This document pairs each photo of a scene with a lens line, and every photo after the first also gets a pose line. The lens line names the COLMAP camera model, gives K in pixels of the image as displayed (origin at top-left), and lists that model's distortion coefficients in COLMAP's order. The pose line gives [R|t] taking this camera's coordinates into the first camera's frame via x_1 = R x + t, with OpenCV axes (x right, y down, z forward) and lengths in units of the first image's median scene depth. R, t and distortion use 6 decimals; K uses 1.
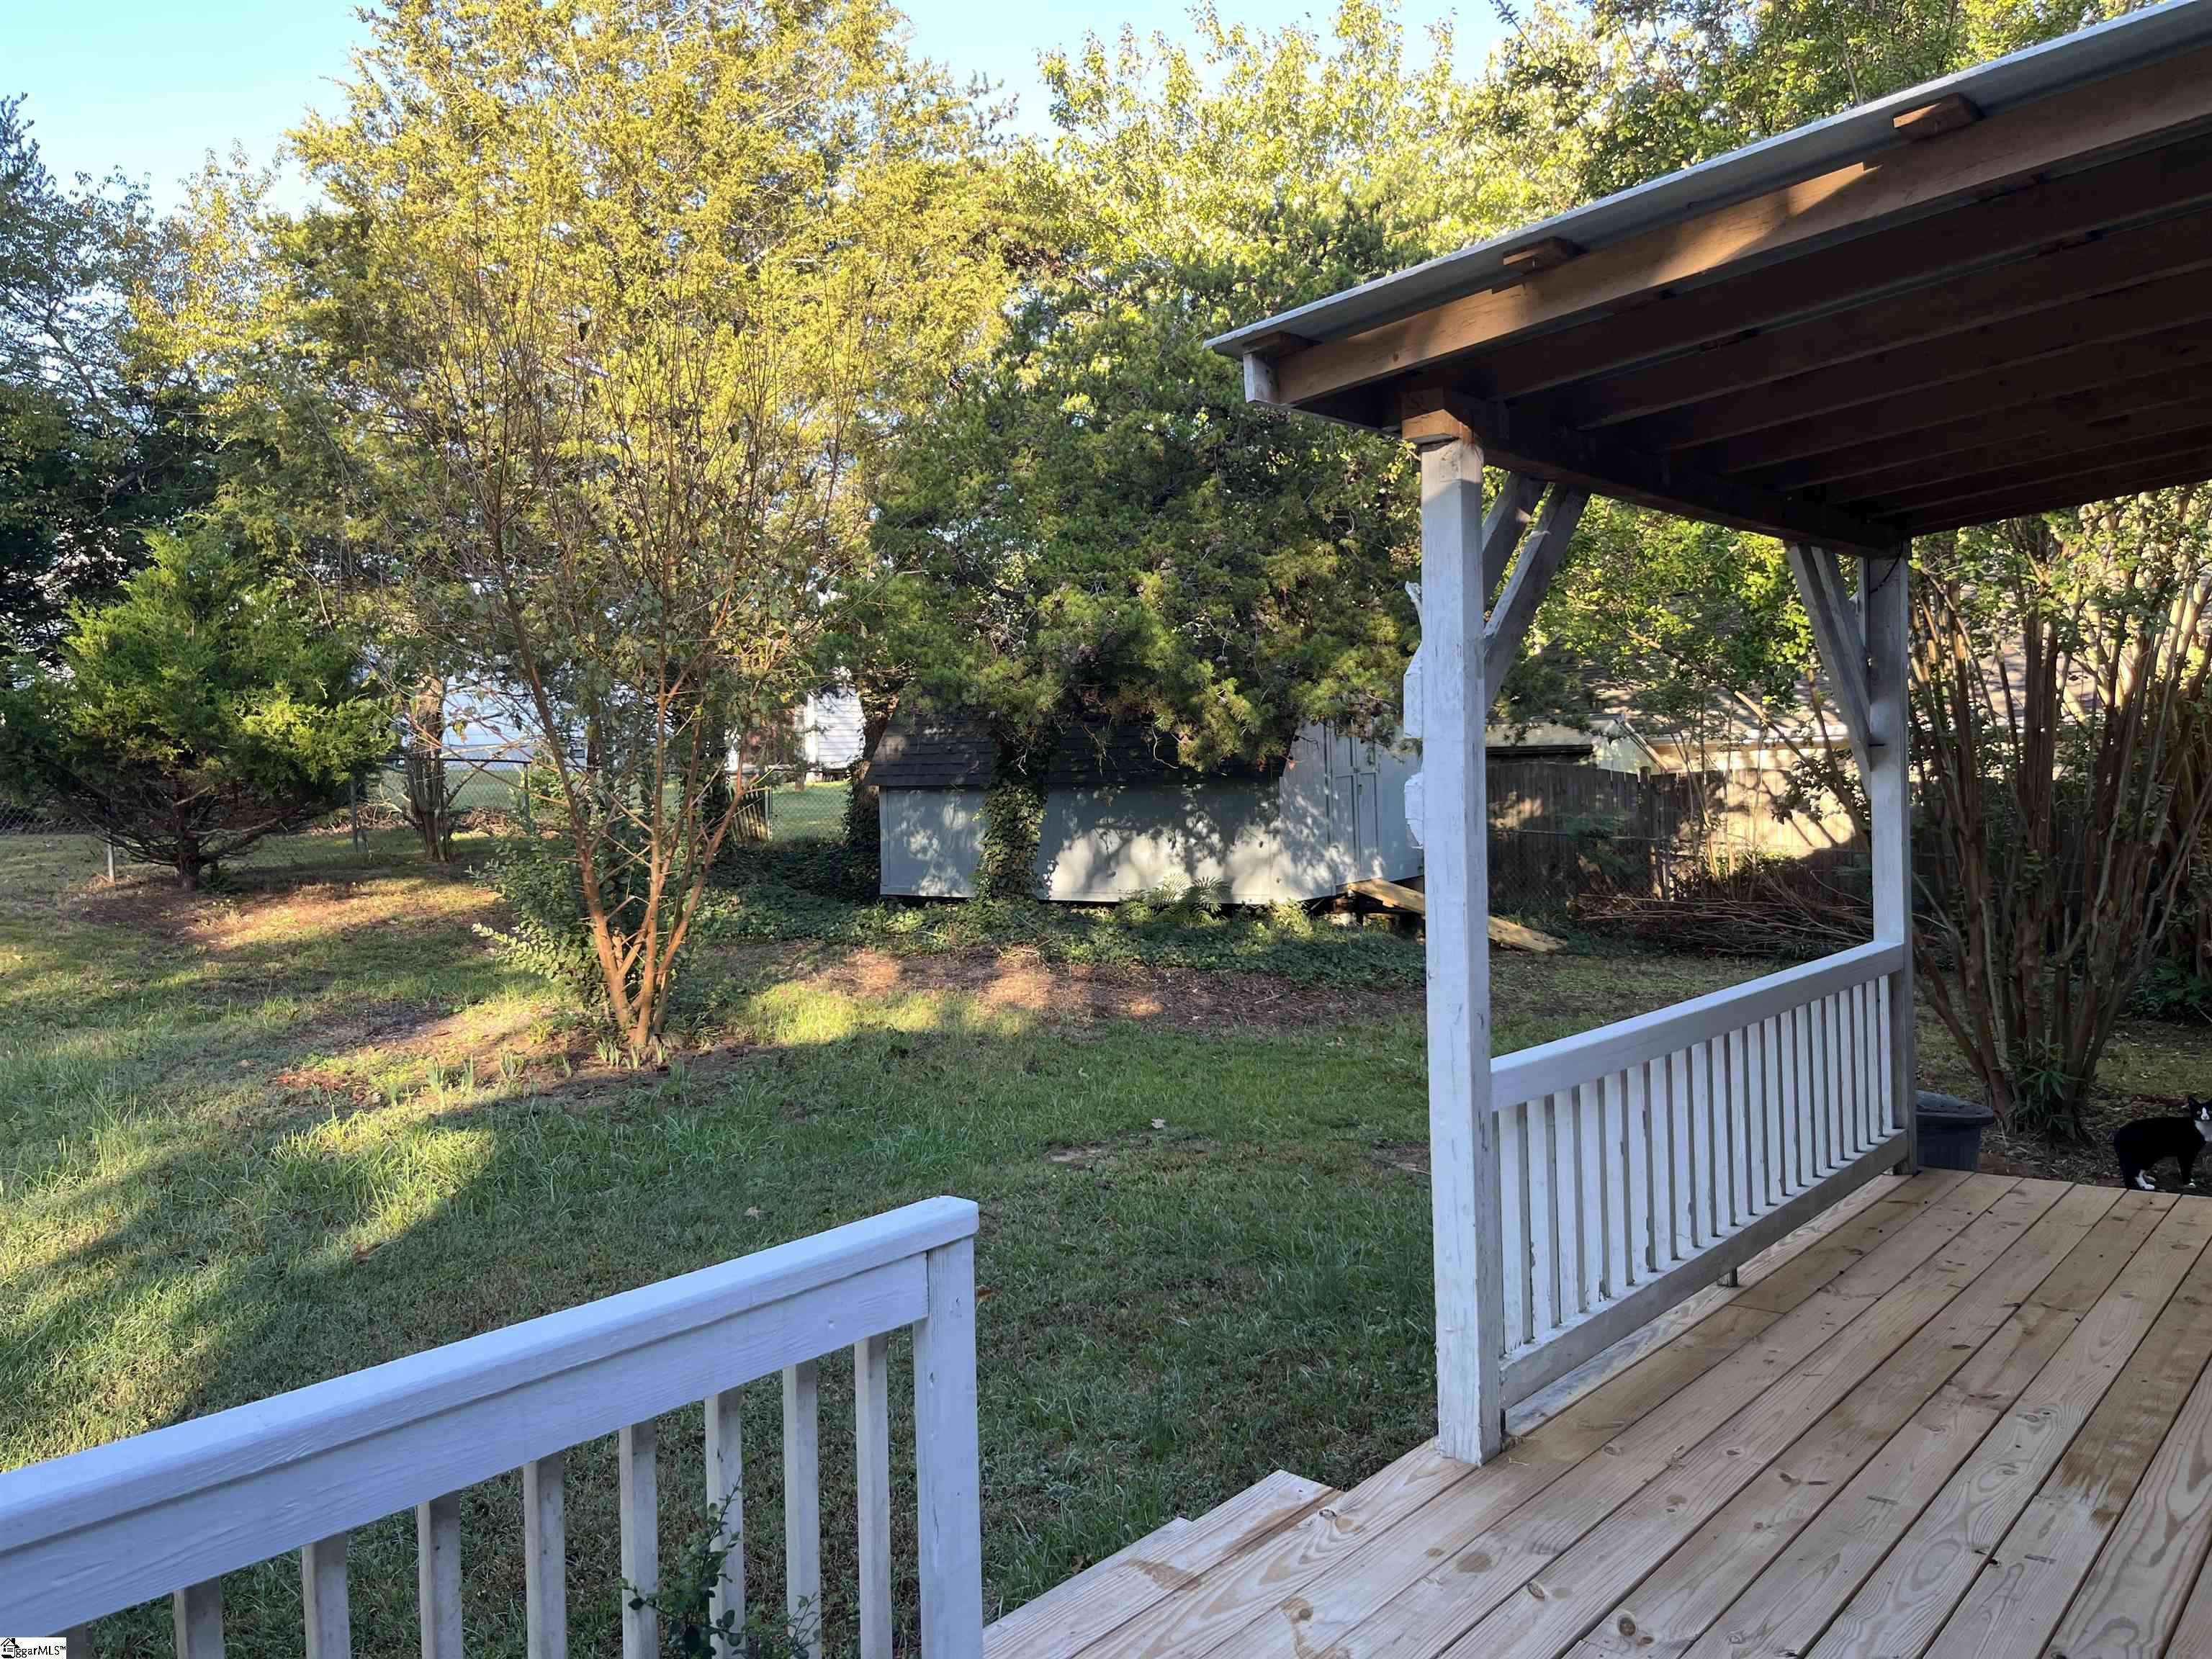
lens RADIAL K [[1692.0, 0, 1106.0], [0, 1692.0, 829.5], [0, 0, 1]] dist [0.060164, -0.081878]
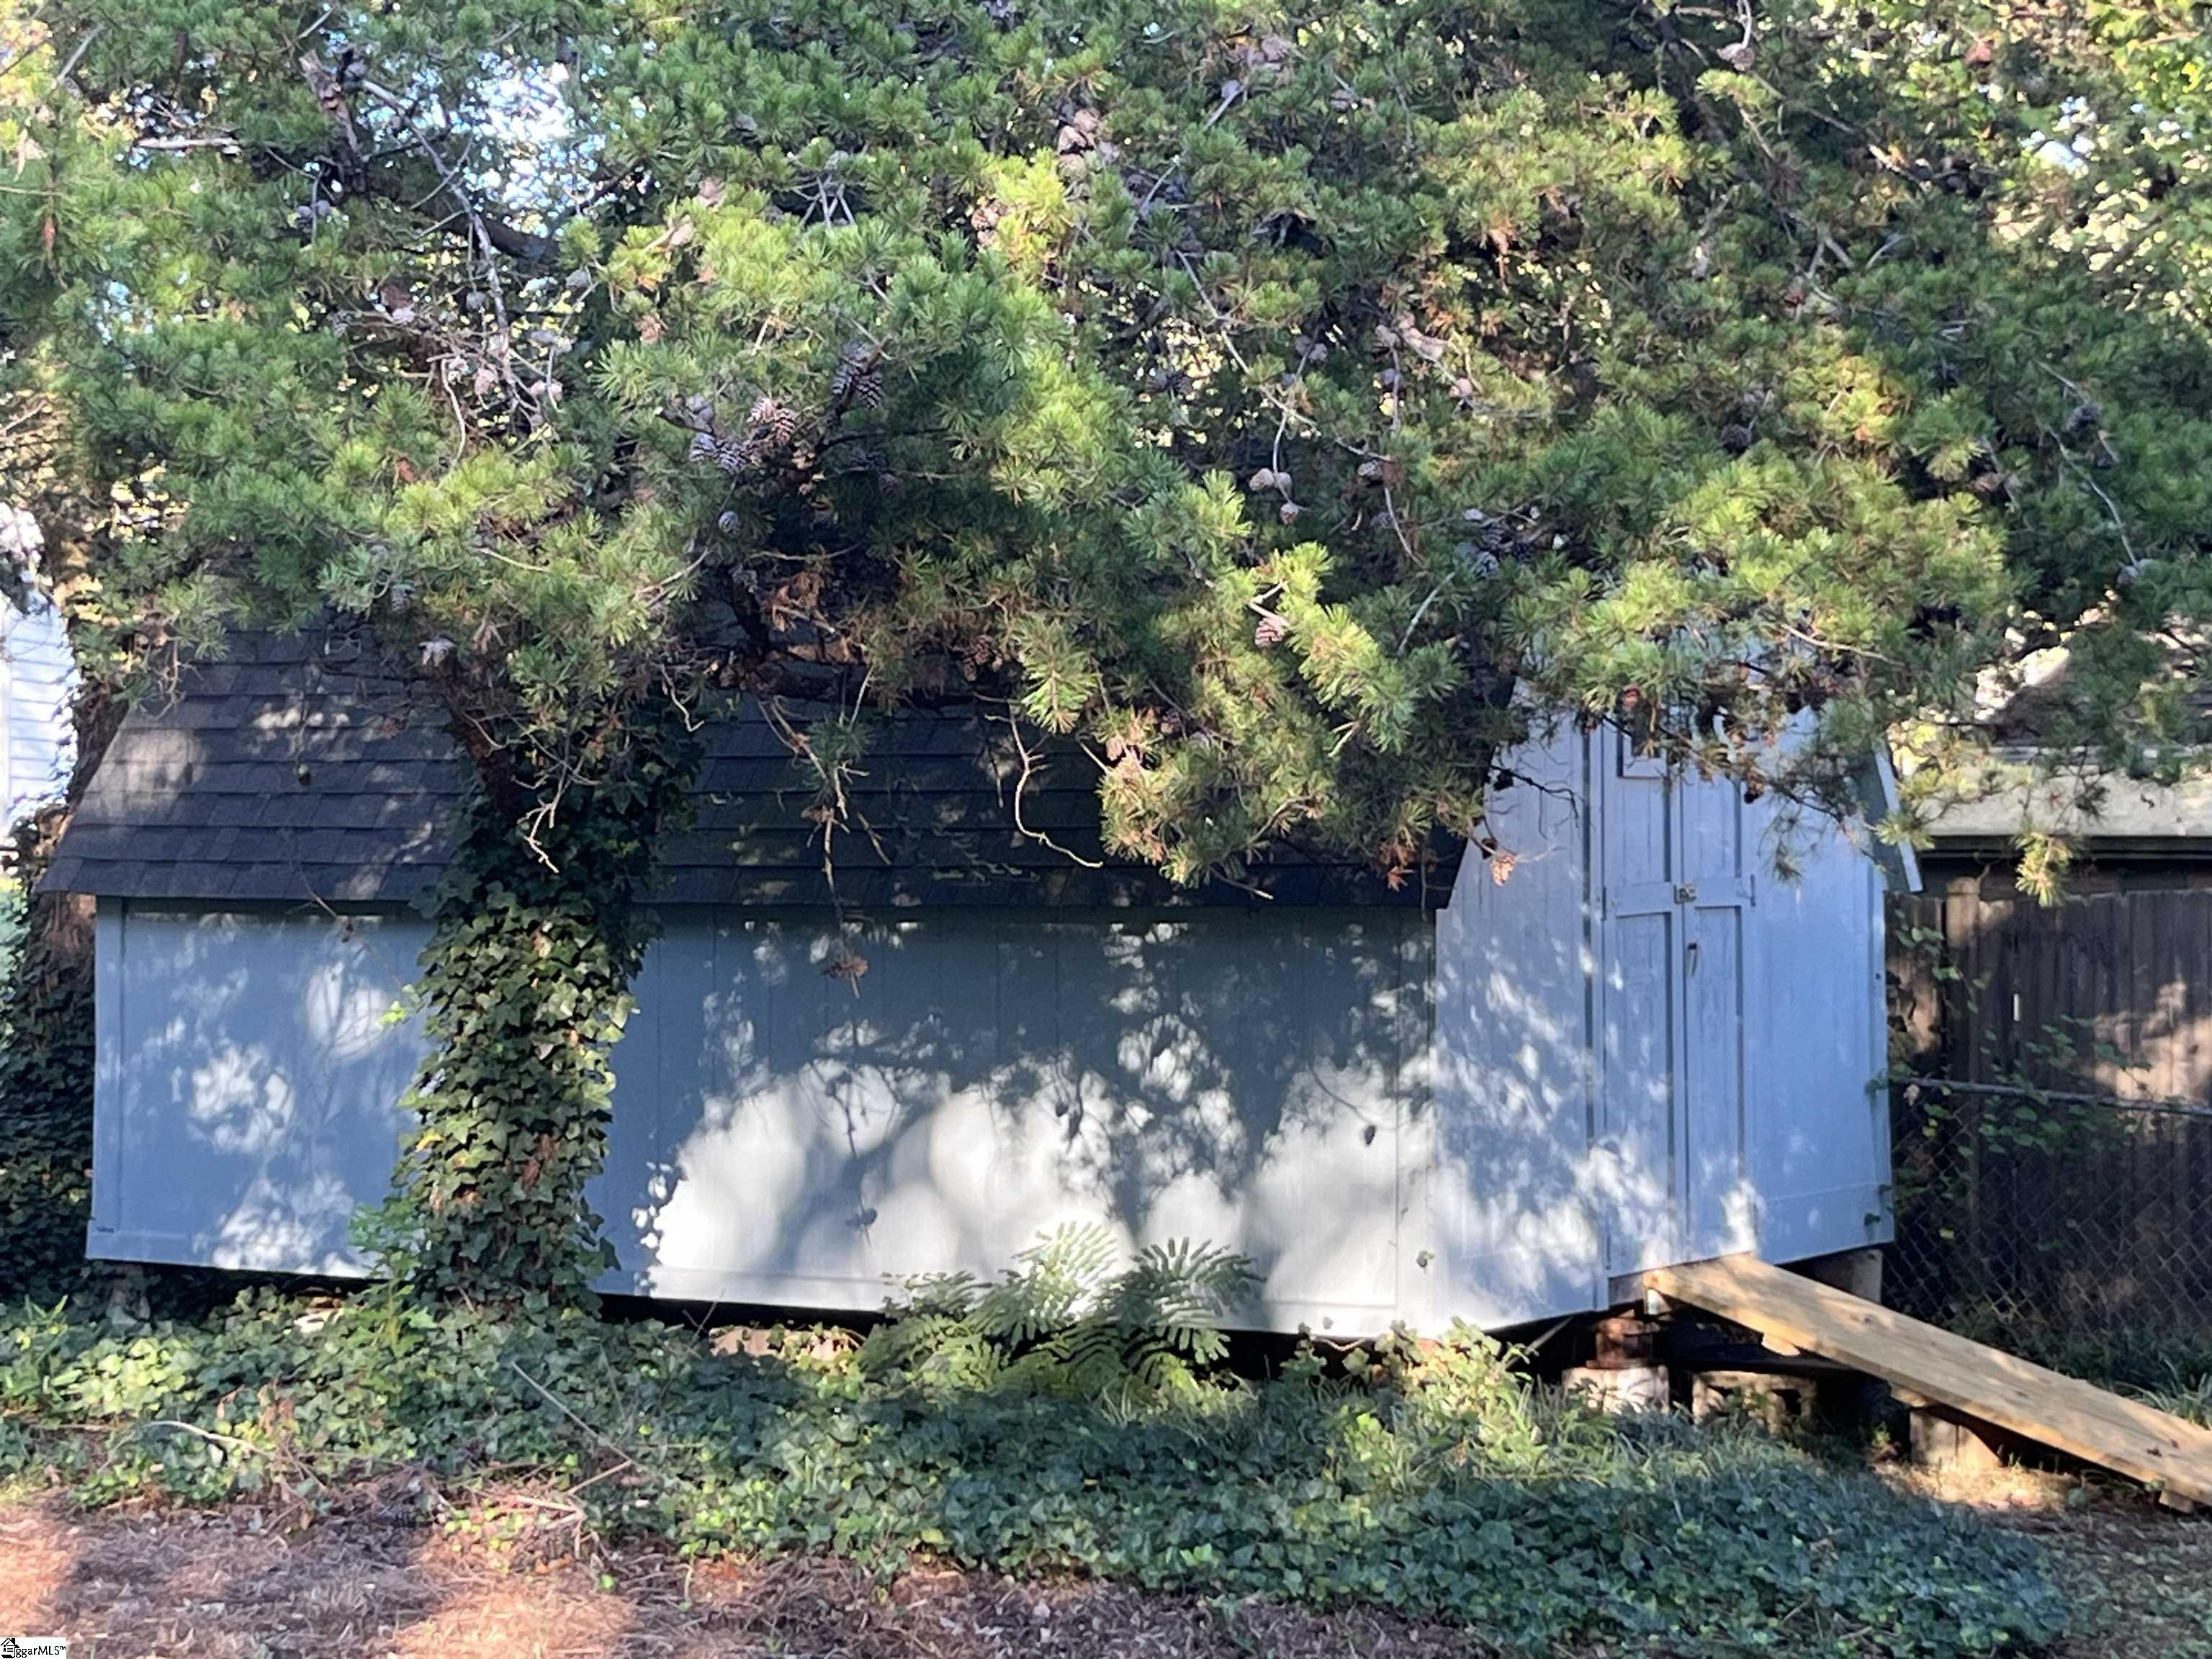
lens RADIAL K [[4589.2, 0, 1106.0], [0, 4589.2, 829.5], [0, 0, 1]] dist [0.296750, -0.021051]
pose [[0.998366, 0.033213, 0.046507, 0.006800], [-0.031077, 0.998461, -0.045928, -0.006662], [-0.047961, 0.044407, 0.997862, 0.210440]]
